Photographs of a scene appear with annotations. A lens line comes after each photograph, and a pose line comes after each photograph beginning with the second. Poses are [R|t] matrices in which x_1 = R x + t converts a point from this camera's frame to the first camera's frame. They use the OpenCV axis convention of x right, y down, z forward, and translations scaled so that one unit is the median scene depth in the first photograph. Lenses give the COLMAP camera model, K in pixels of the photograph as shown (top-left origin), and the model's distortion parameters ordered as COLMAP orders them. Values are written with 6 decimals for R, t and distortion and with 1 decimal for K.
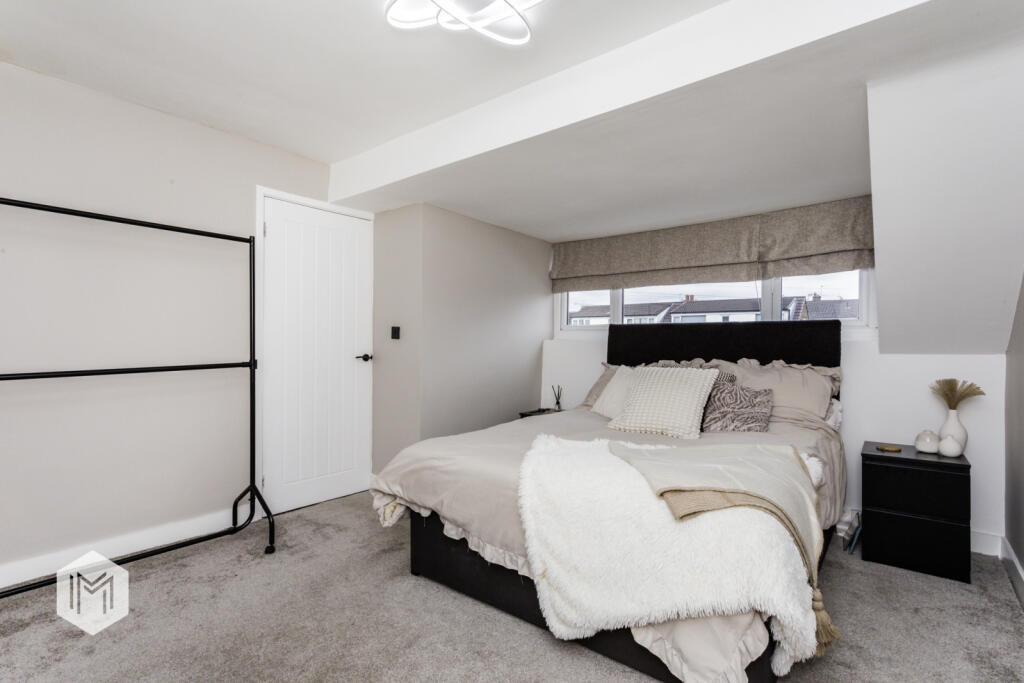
lens RADIAL K [[495.2, 0, 514.9], [0, 495.2, 343.6], [0, 0, 1]] dist [0.002830, -0.000511]
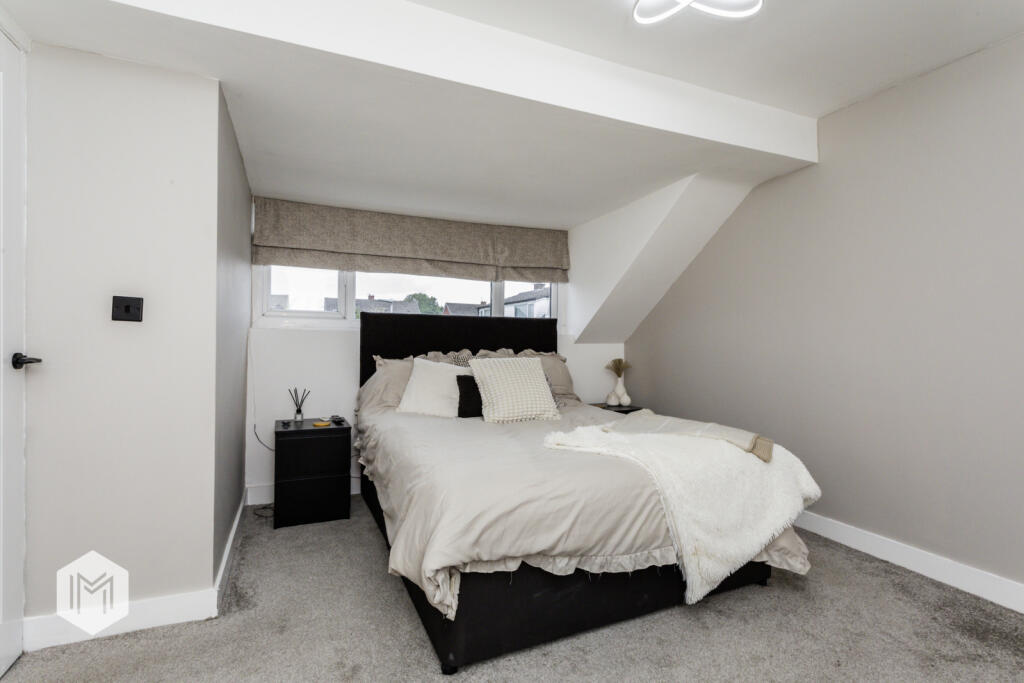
lens RADIAL K [[495.2, 0, 515.7], [0, 495.2, 341.1], [0, 0, 1]] dist [0.002830, -0.000511]
pose [[0.450478, -0.005978, 0.892768, -0.535665], [-0.011512, 0.999856, 0.012504, -0.001993], [-0.892713, -0.015910, 0.450344, 0.426091]]
